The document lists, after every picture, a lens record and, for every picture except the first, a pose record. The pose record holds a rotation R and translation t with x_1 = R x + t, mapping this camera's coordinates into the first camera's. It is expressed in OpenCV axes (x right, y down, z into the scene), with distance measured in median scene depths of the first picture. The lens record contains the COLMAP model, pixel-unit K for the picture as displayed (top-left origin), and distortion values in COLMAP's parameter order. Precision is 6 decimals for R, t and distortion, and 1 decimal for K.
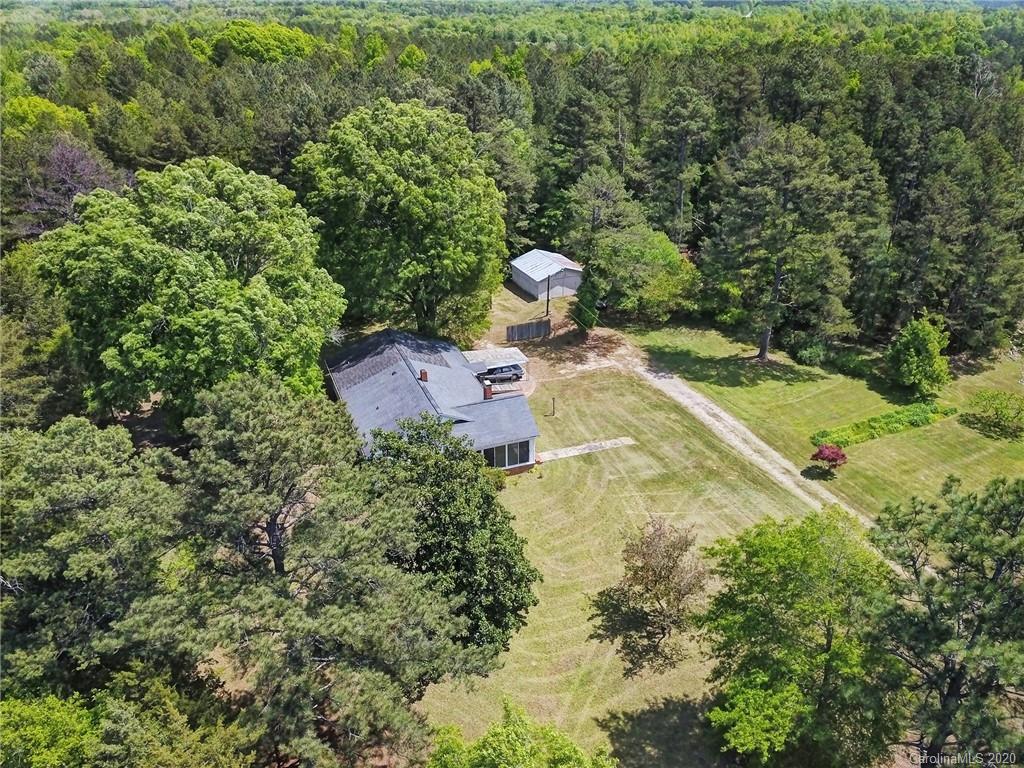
lens RADIAL K [[755.7, 0, 496.4], [0, 755.7, 415.1], [0, 0, 1]] dist [-0.005053, 0.002977]
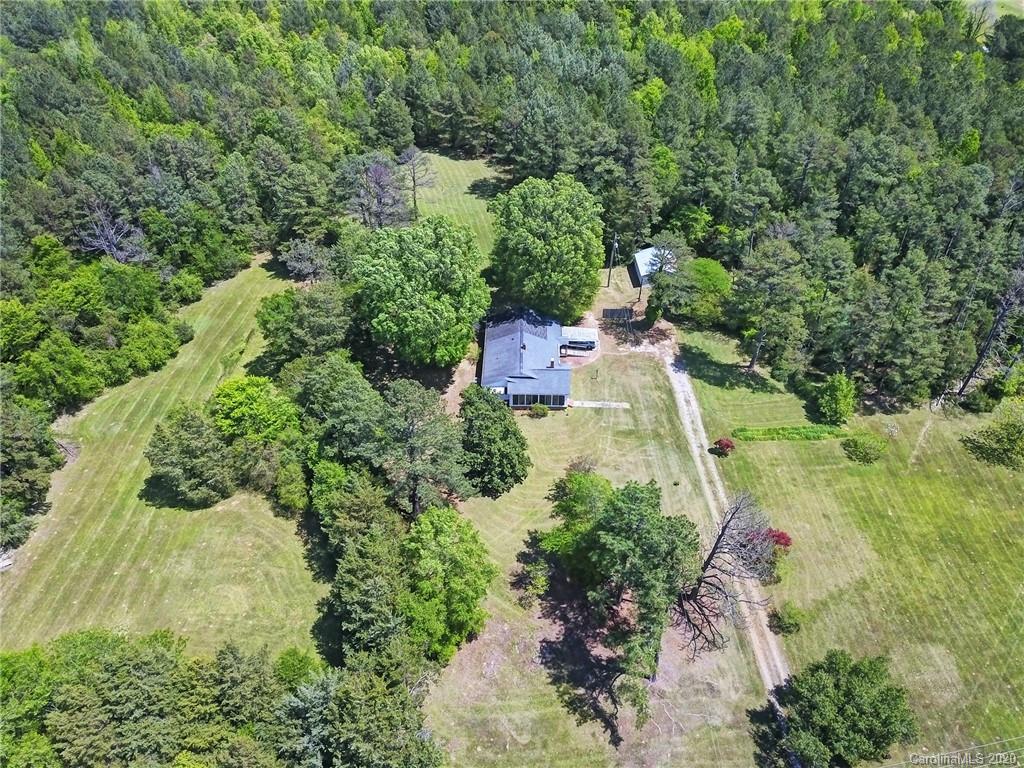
lens RADIAL K [[755.7, 0, 496.4], [0, 755.7, 415.1], [0, 0, 1]] dist [-0.005053, 0.002977]
pose [[0.926600, 0.251619, -0.279466, 0.319289], [-0.185832, 0.952464, 0.241409, -0.258120], [0.326924, -0.171756, 0.929312, -0.616839]]
